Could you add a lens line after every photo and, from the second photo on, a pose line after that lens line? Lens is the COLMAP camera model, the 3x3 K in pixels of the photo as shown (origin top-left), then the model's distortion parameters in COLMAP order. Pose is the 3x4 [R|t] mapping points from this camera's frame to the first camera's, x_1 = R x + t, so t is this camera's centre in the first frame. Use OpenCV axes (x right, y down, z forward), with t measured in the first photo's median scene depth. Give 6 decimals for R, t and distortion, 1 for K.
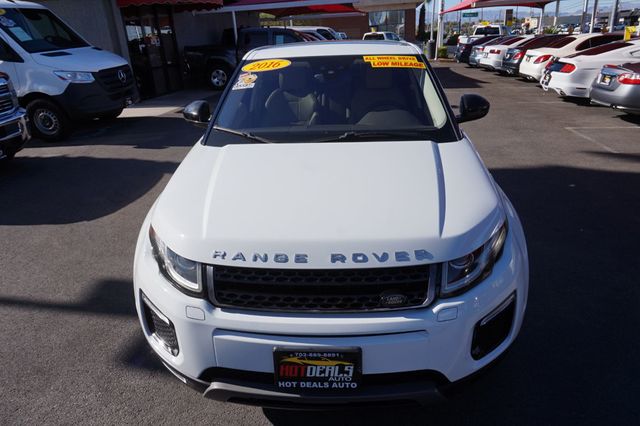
lens RADIAL K [[438.3, 0, 319.6], [0, 438.3, 214.4], [0, 0, 1]] dist [-0.026218, 0.018776]
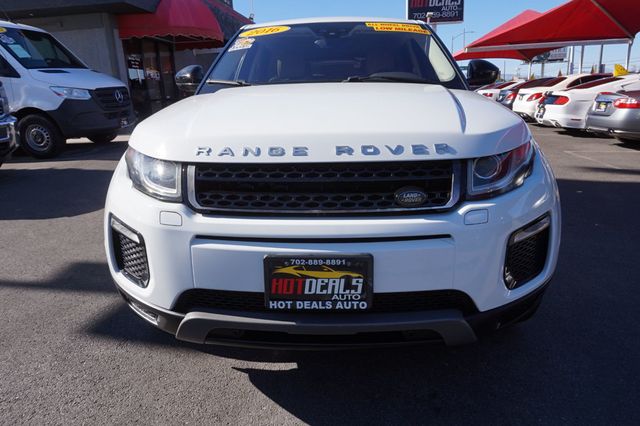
lens RADIAL K [[438.3, 0, 320.0], [0, 438.3, 215.0], [0, 0, 1]] dist [-0.026218, 0.018776]
pose [[0.999838, 0.013038, 0.012413, -0.011896], [-0.011461, 0.992753, -0.119622, 0.286596], [-0.013883, 0.119461, 0.992742, 0.159507]]
